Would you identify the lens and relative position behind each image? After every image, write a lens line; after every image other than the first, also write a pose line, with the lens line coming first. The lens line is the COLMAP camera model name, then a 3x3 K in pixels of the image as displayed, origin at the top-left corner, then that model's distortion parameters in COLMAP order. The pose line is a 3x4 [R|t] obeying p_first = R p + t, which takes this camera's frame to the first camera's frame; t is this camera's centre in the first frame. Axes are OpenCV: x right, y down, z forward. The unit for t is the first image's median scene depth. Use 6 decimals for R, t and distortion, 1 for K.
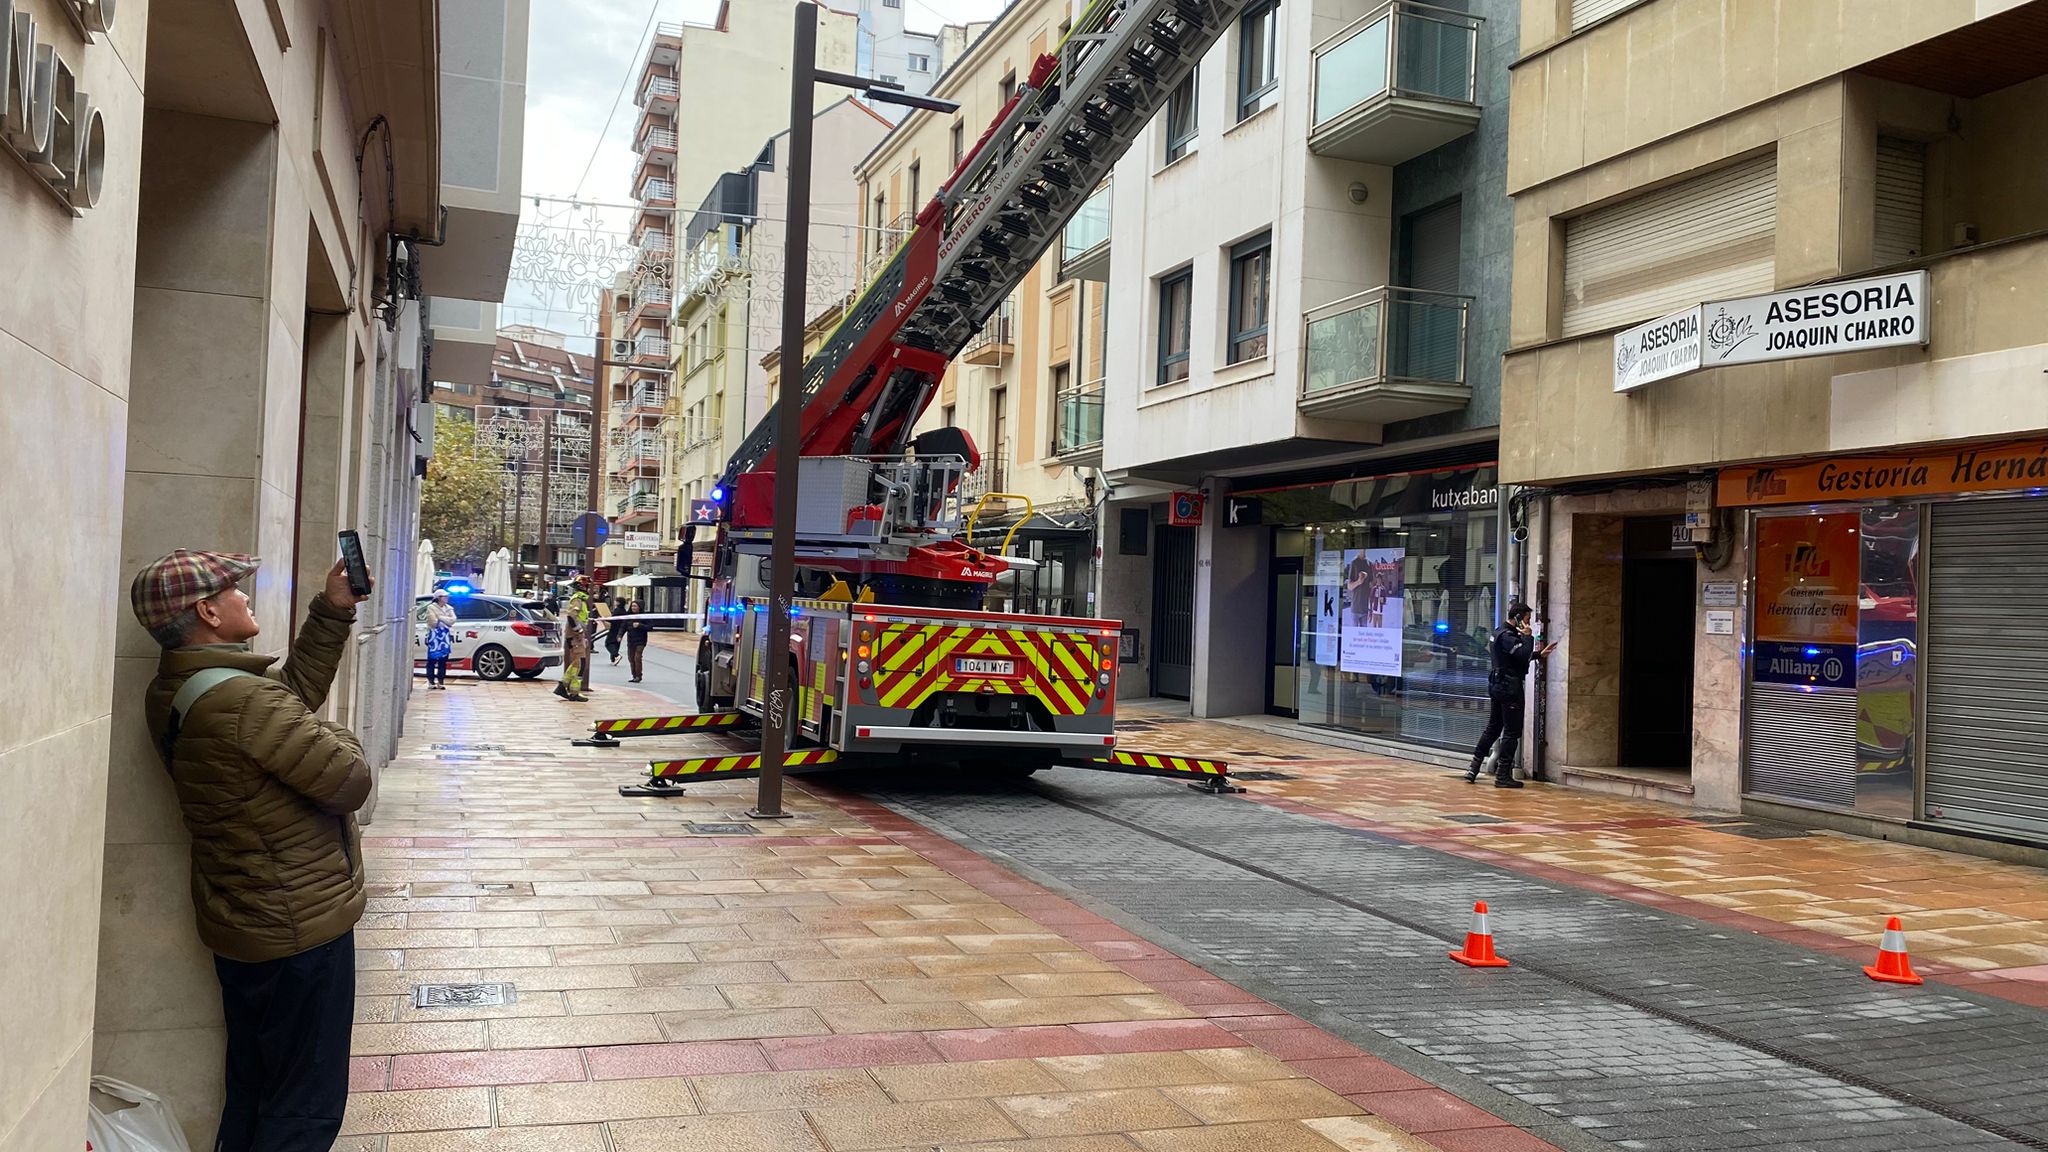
lens RADIAL K [[1567.0, 0, 1024.0], [0, 1567.0, 576.0], [0, 0, 1]] dist [0.004222, 0.001394]
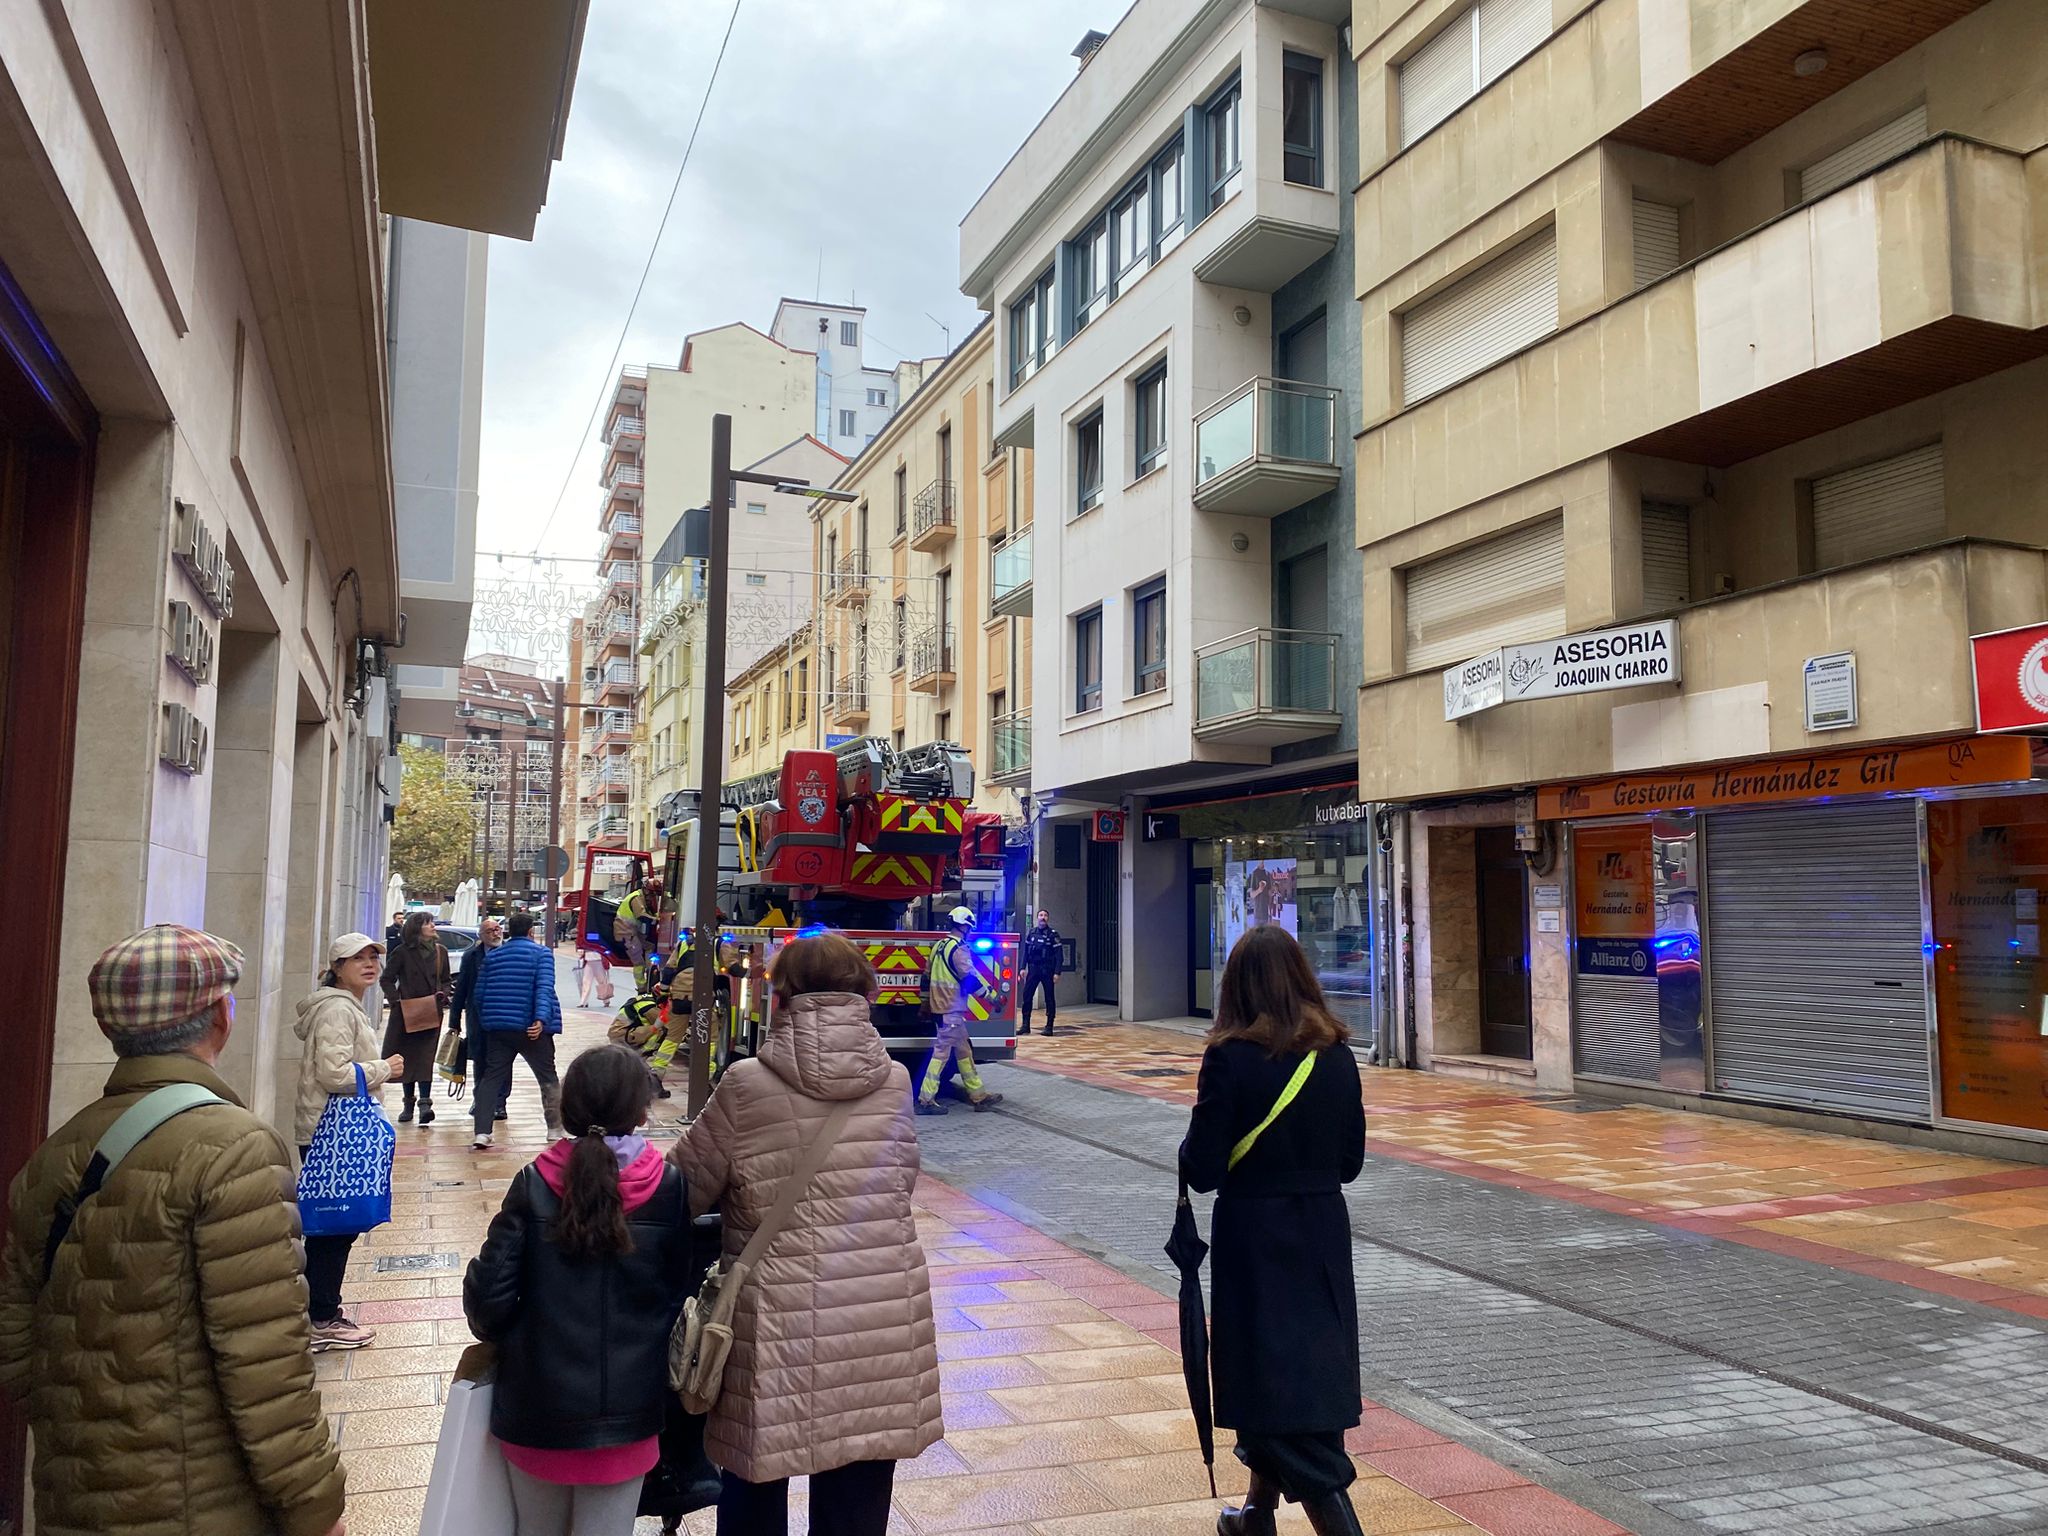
lens RADIAL K [[1551.0, 0, 1035.4], [0, 1551.0, 769.9], [0, 0, 1]] dist [0.022422, -0.031010]
pose [[0.999326, -0.026870, 0.025017, 0.045479], [0.028642, 0.996891, -0.073401, -0.007103], [-0.022967, 0.074068, 0.996989, -0.108792]]
